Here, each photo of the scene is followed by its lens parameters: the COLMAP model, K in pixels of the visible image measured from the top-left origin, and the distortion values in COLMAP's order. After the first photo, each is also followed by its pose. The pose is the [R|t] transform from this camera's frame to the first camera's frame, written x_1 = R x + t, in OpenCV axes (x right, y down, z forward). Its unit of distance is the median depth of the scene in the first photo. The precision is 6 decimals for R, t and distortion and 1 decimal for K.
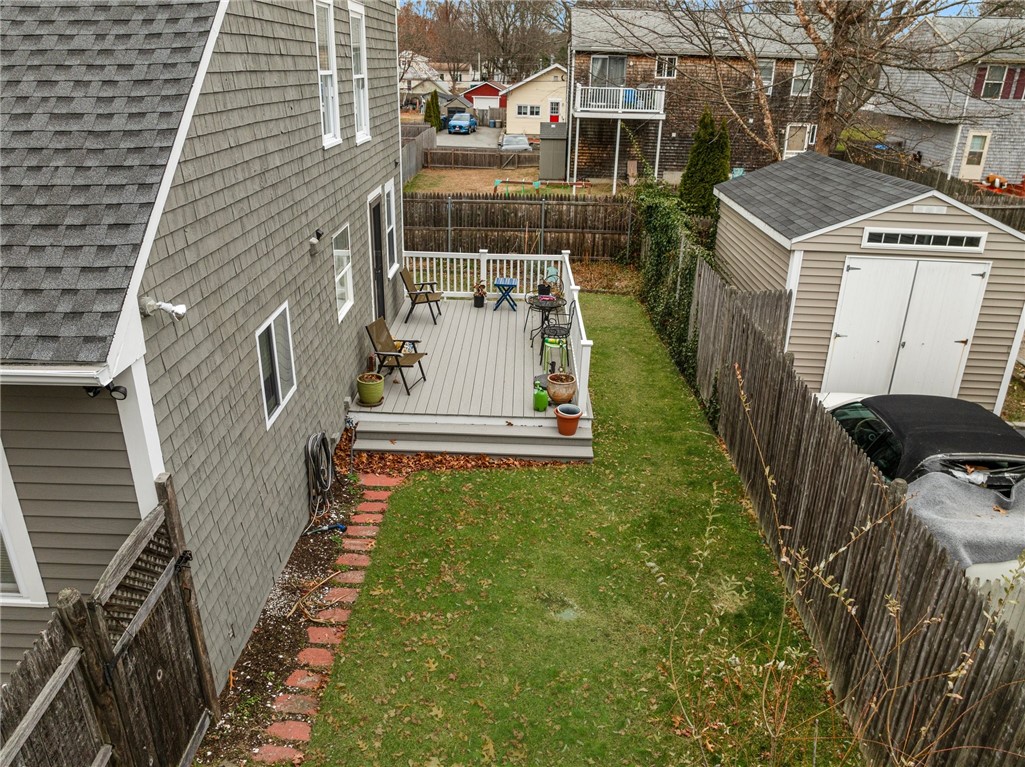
lens RADIAL K [[723.2, 0, 512.5], [0, 723.2, 383.5], [0, 0, 1]] dist [-0.048254, 0.018594]
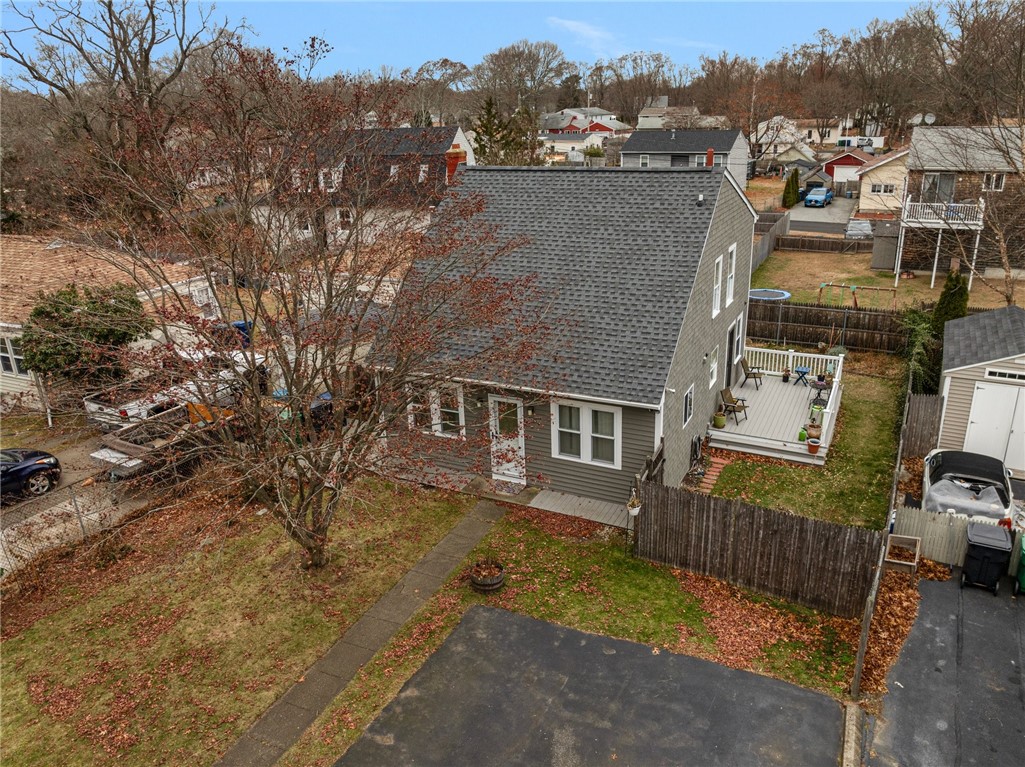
lens RADIAL K [[723.2, 0, 512.5], [0, 723.2, 383.5], [0, 0, 1]] dist [-0.048254, 0.018594]
pose [[0.889776, 0.101528, -0.444963, 0.194939], [-0.120828, 0.992558, -0.015143, 0.006284], [0.440114, 0.067238, 0.895421, -1.180899]]
